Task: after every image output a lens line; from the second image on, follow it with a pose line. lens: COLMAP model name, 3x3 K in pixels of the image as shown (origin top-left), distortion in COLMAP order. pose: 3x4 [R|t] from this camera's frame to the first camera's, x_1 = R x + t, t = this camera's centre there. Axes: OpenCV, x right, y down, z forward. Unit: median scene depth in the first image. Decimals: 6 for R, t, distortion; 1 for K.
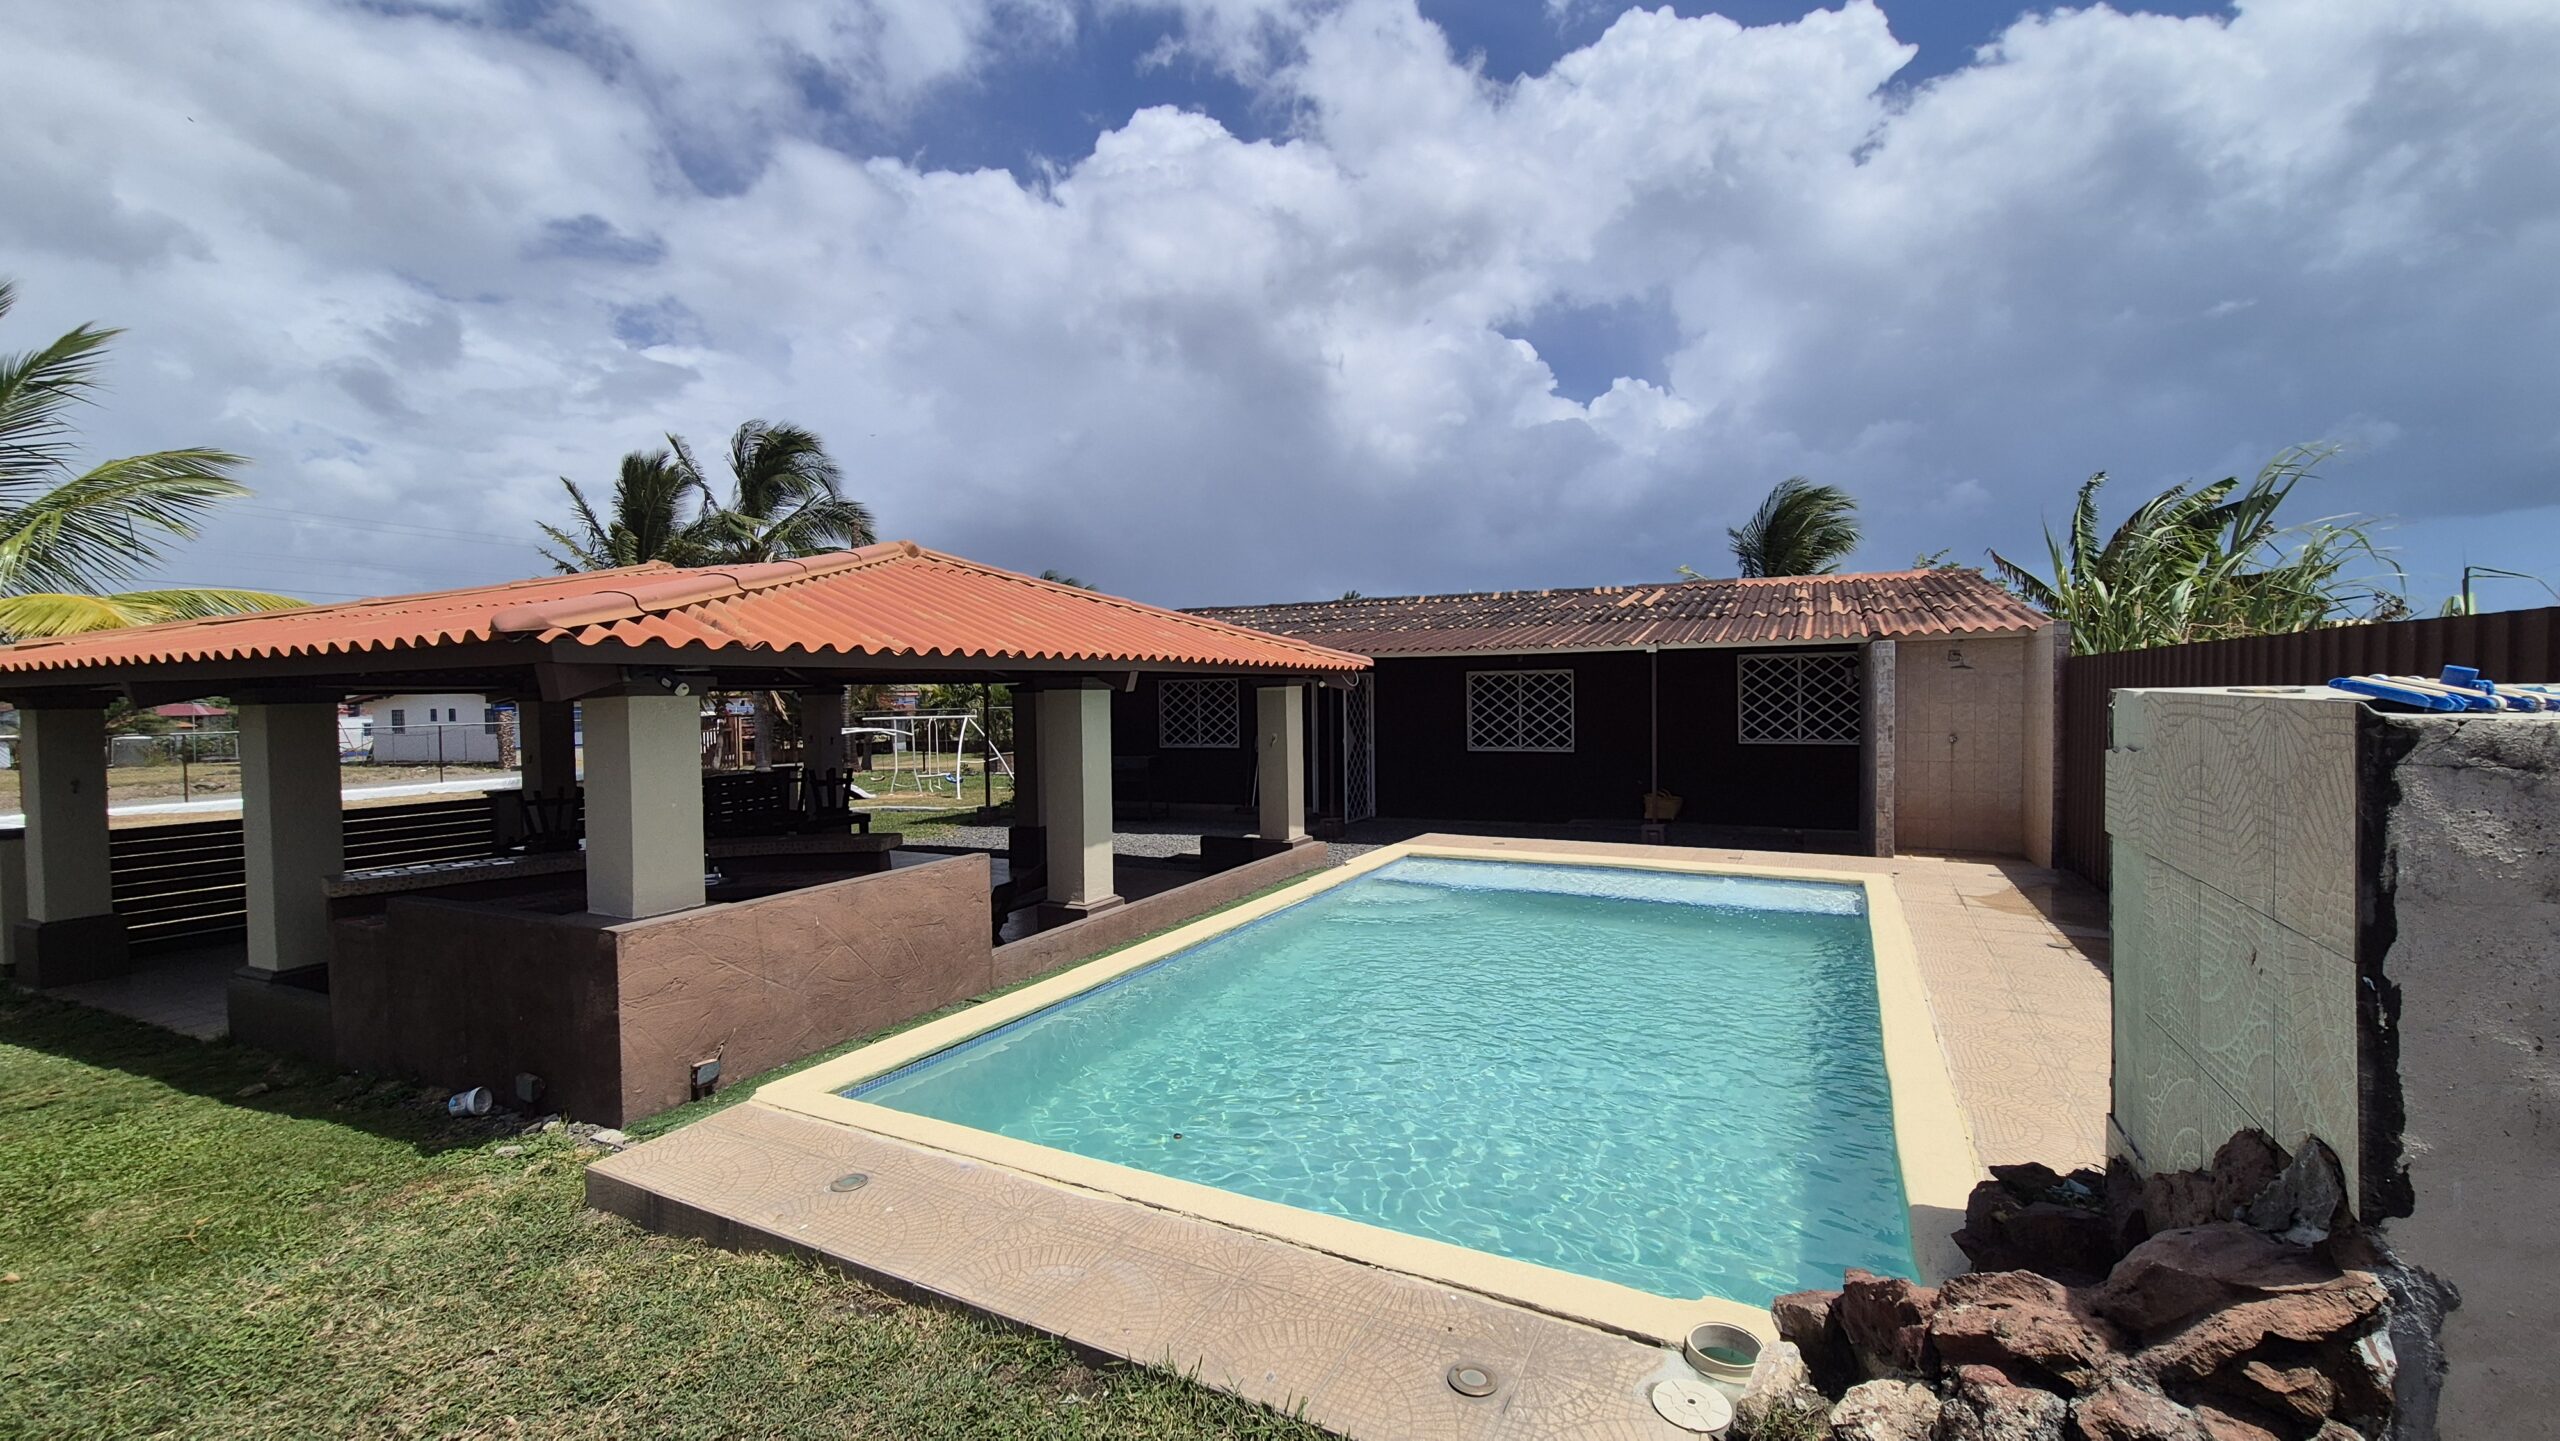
lens RADIAL K [[1049.9, 0, 1291.3], [0, 1049.9, 713.7], [0, 0, 1]] dist [-0.001845, 0.000185]
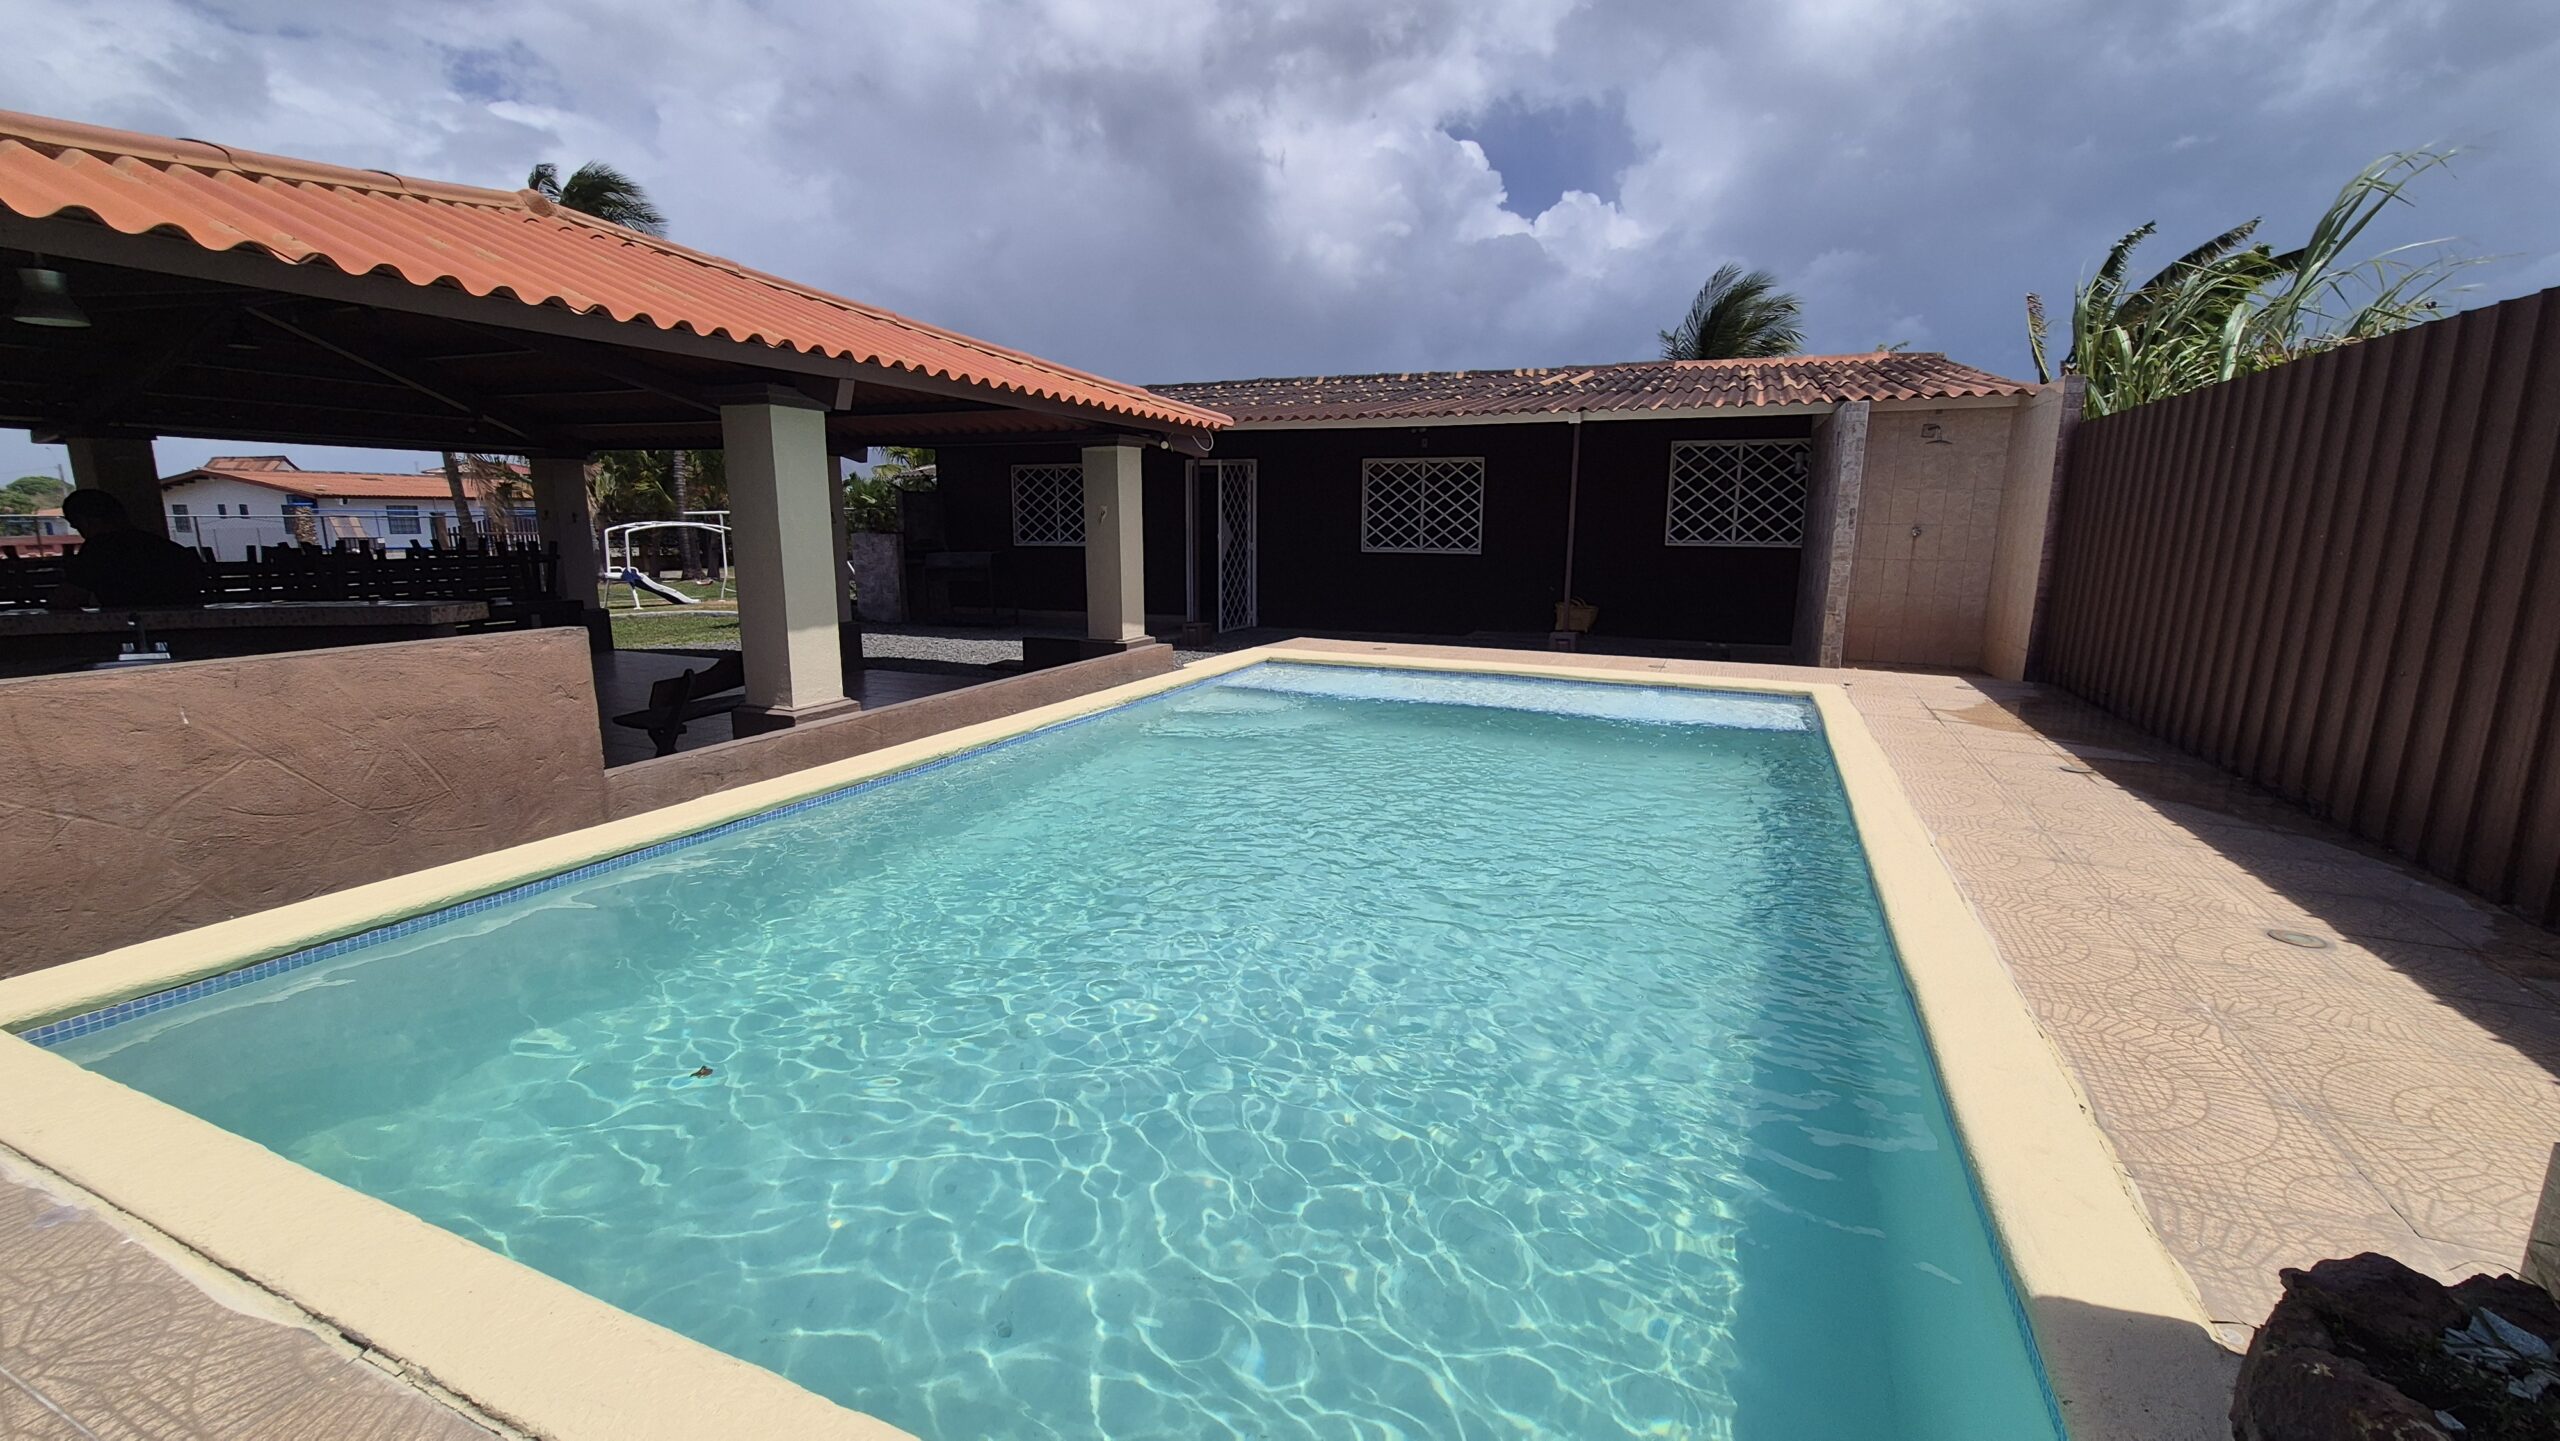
lens RADIAL K [[1048.8, 0, 1303.2], [0, 1048.8, 714.9], [0, 0, 1]] dist [0.006537, 0.000248]
pose [[0.997055, 0.009021, 0.076161, 0.061350], [-0.021214, 0.986753, 0.160838, 0.033440], [-0.073701, -0.161980, 0.984038, 0.140890]]
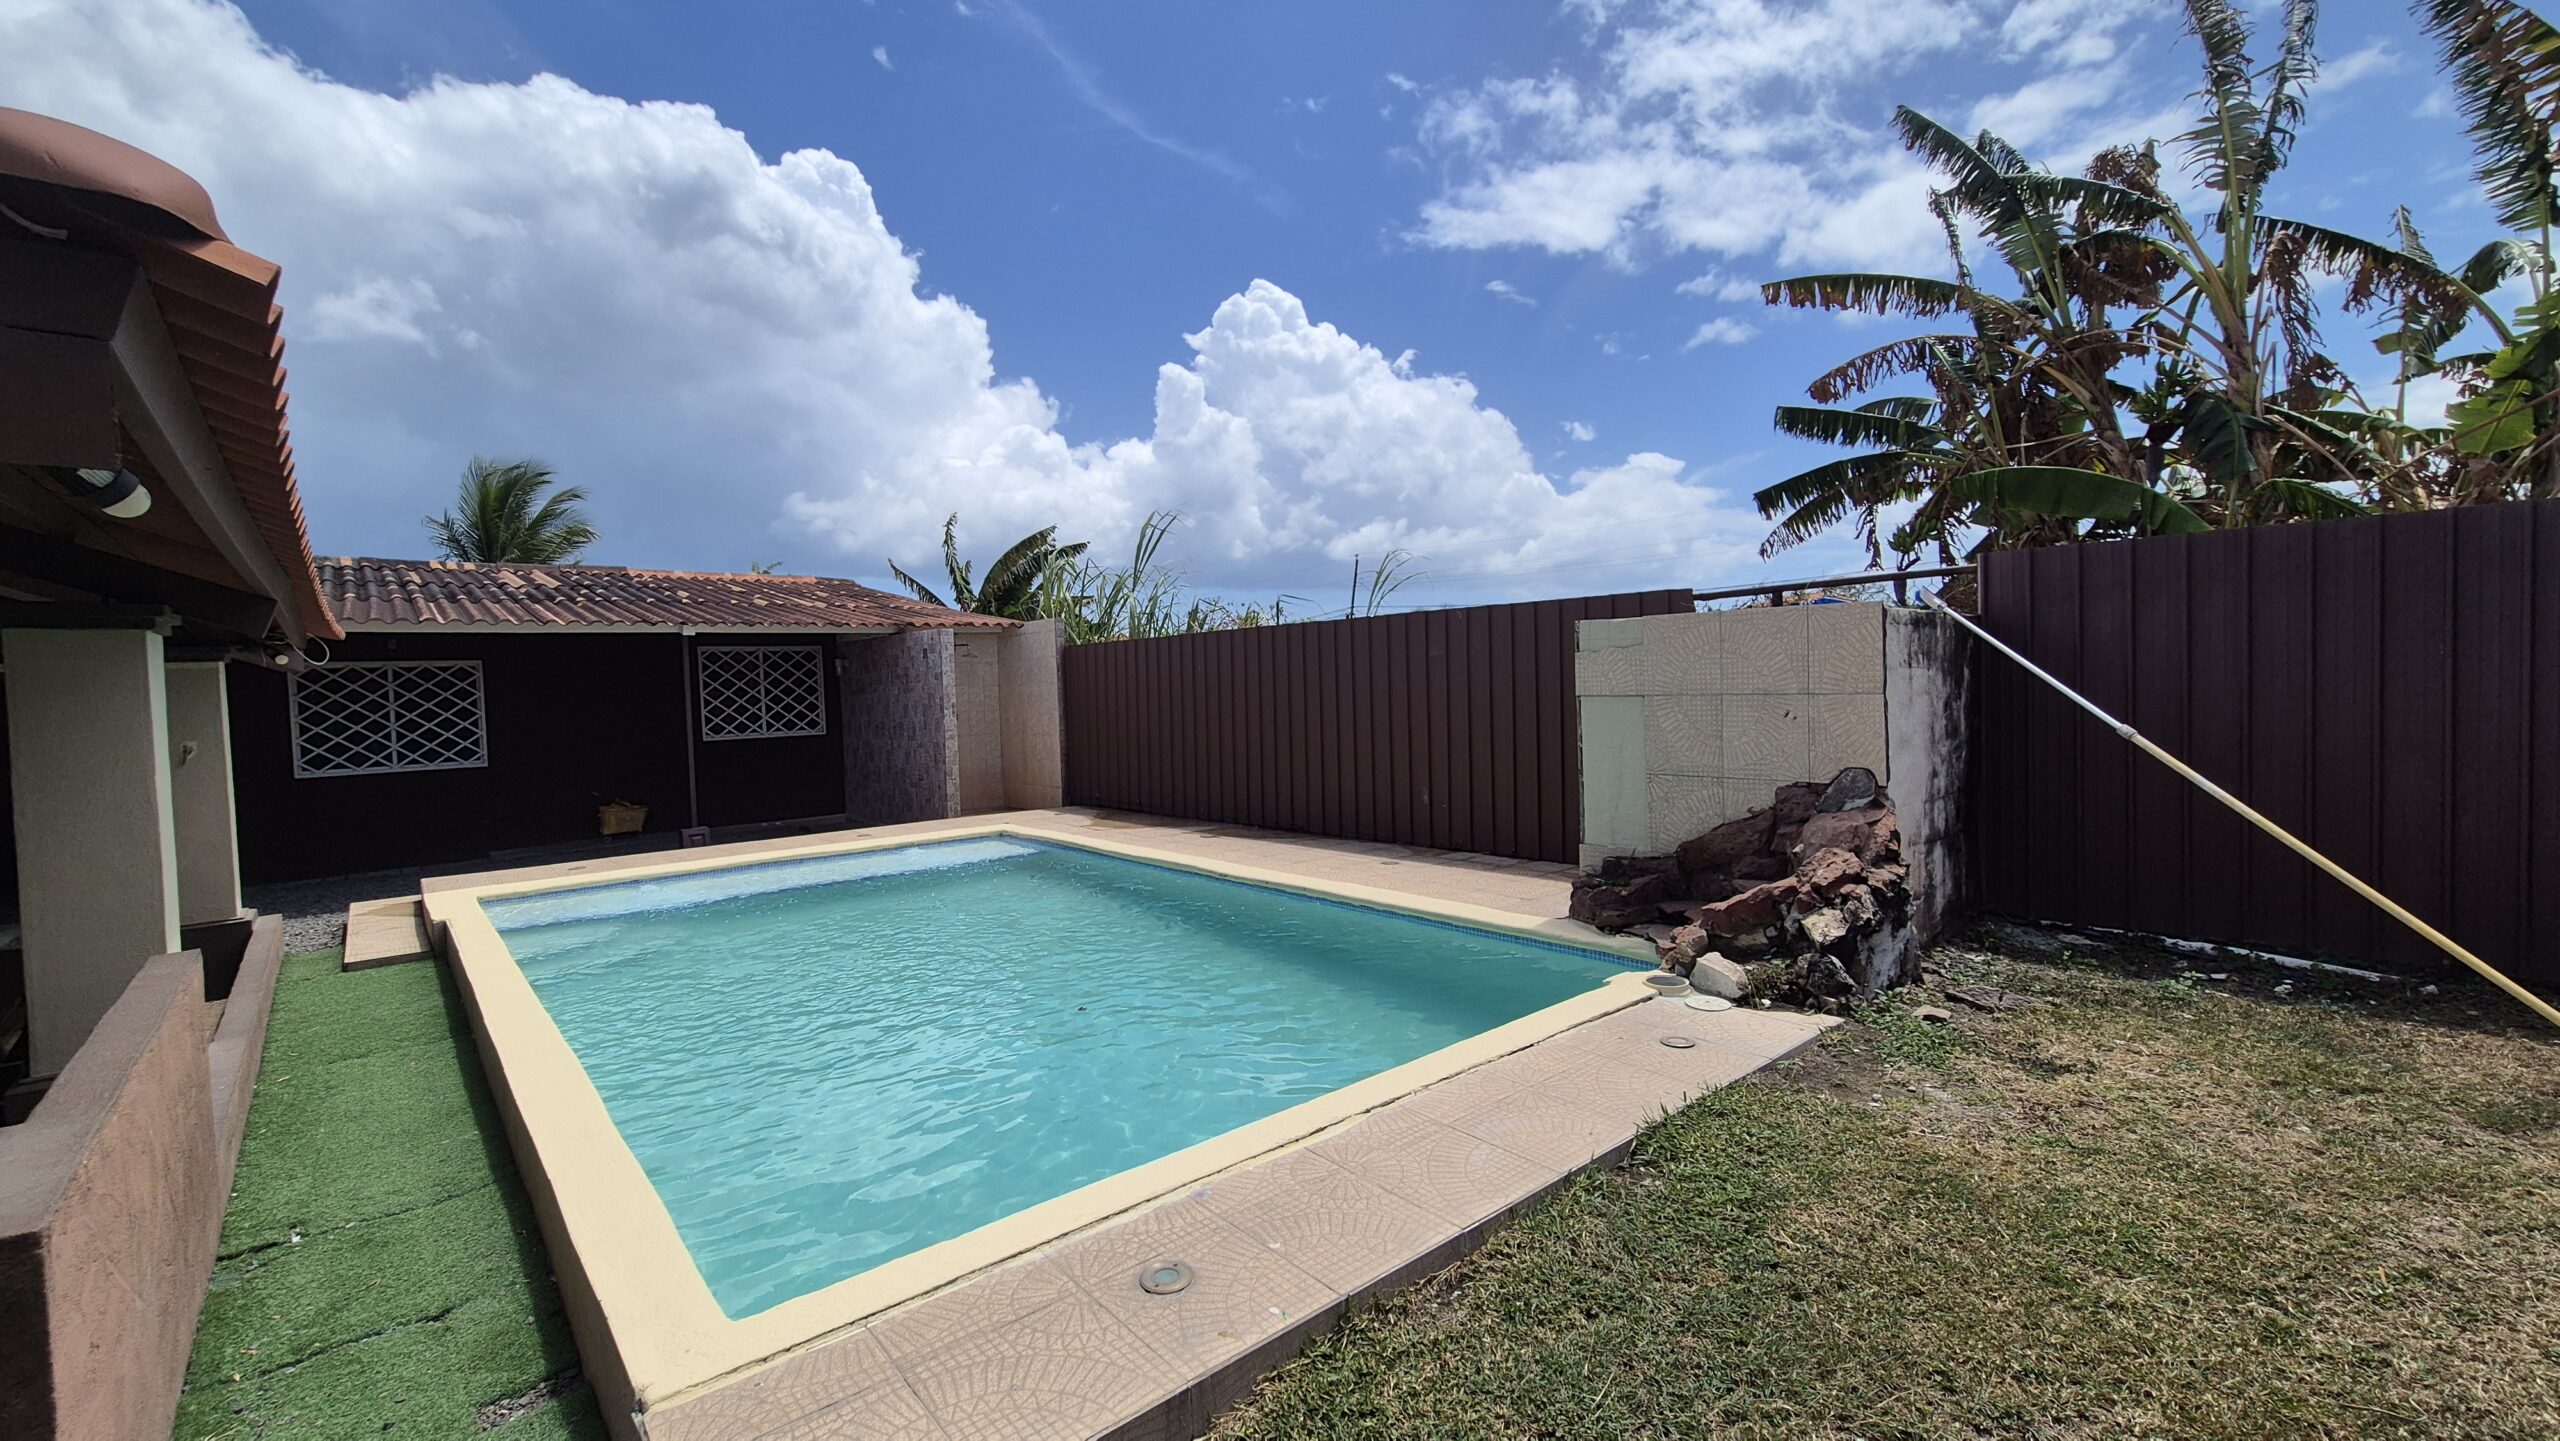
lens RADIAL K [[1049.9, 0, 1291.3], [0, 1049.9, 713.7], [0, 0, 1]] dist [-0.001845, 0.000185]
pose [[0.366747, -0.027236, 0.929922, -0.252903], [0.050111, 0.998699, 0.009487, 0.021625], [-0.928970, 0.043120, 0.367634, 0.167584]]
